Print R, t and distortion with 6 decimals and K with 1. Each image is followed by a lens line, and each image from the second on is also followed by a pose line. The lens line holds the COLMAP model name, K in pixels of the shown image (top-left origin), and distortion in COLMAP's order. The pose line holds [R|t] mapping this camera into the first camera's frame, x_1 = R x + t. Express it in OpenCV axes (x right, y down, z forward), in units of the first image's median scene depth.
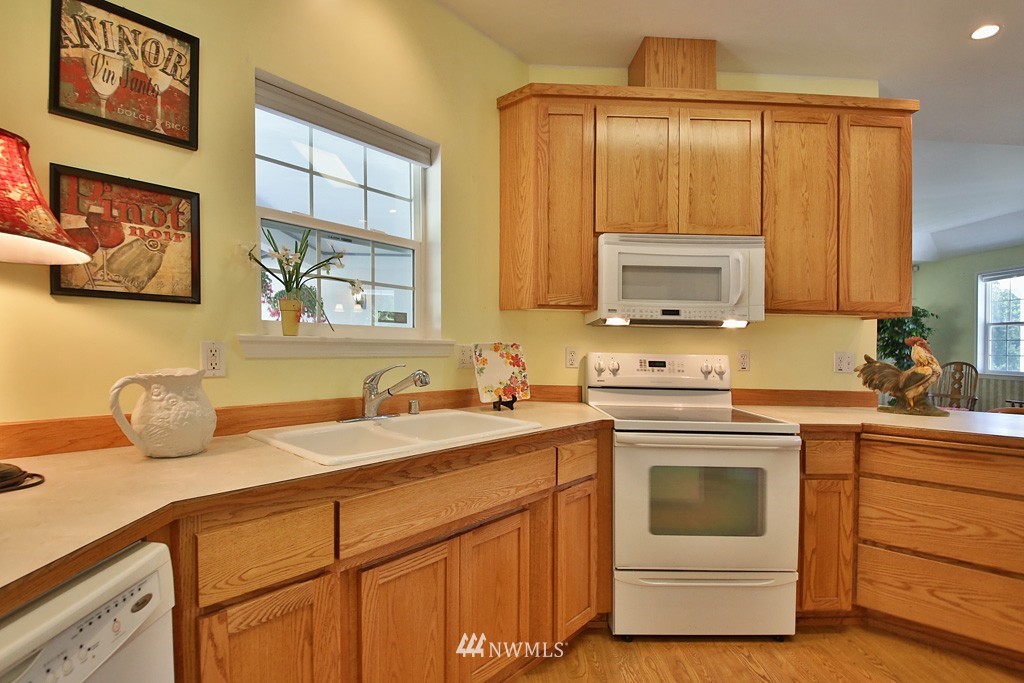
lens RADIAL K [[451.4, 0, 509.3], [0, 451.4, 349.8], [0, 0, 1]] dist [0.015345, -0.019214]
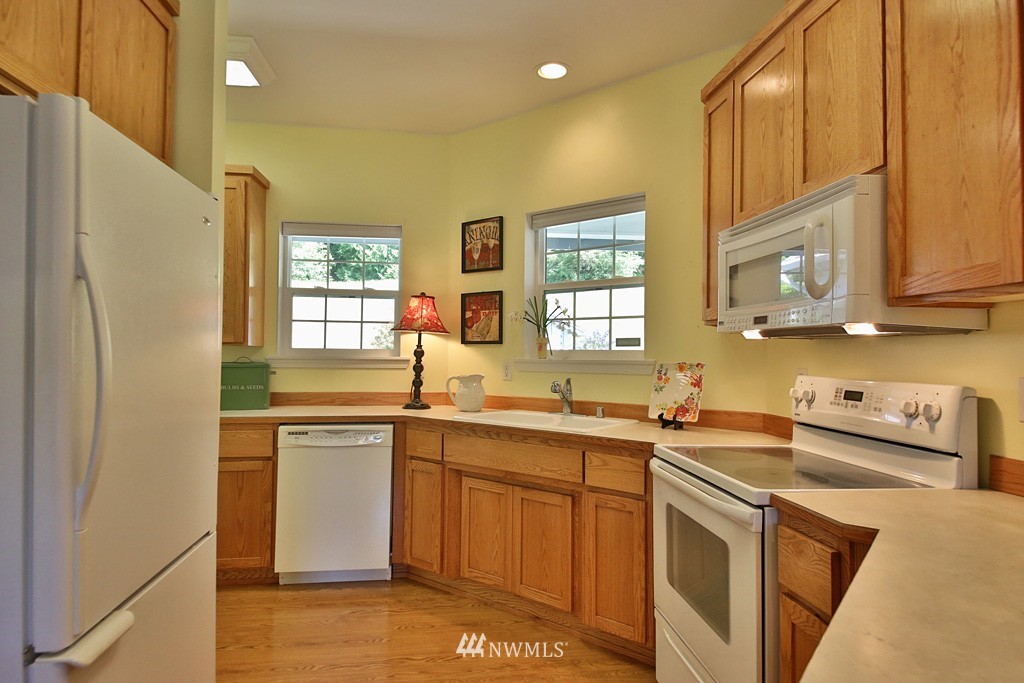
lens RADIAL K [[575.2, 0, 512.0], [0, 575.2, 341.5], [0, 0, 1]] dist [0.061824, -0.054315]
pose [[0.109837, -0.039407, -0.993168, 1.419782], [-0.012972, 0.999072, -0.041076, -0.005435], [0.993865, 0.017395, 0.109224, 0.570473]]
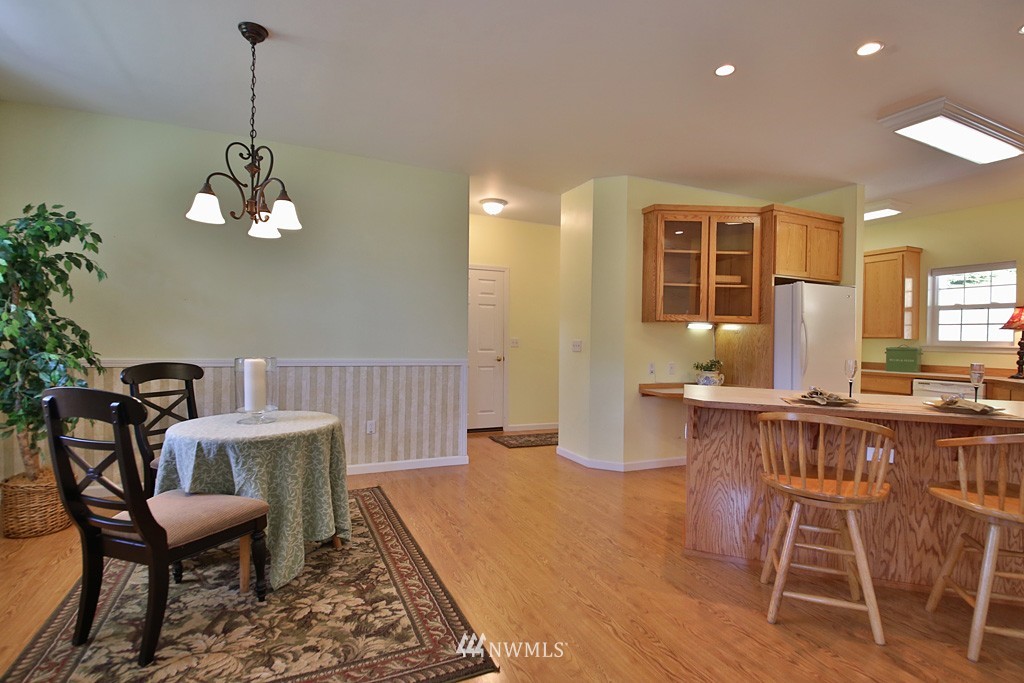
lens RADIAL K [[488.7, 0, 510.6], [0, 488.7, 346.0], [0, 0, 1]] dist [0.020355, -0.025622]
pose [[-0.915323, -0.032432, -0.401413, 2.746803], [-0.039852, 0.999154, 0.010146, 0.046218], [0.400744, 0.025284, -0.915841, 1.596985]]
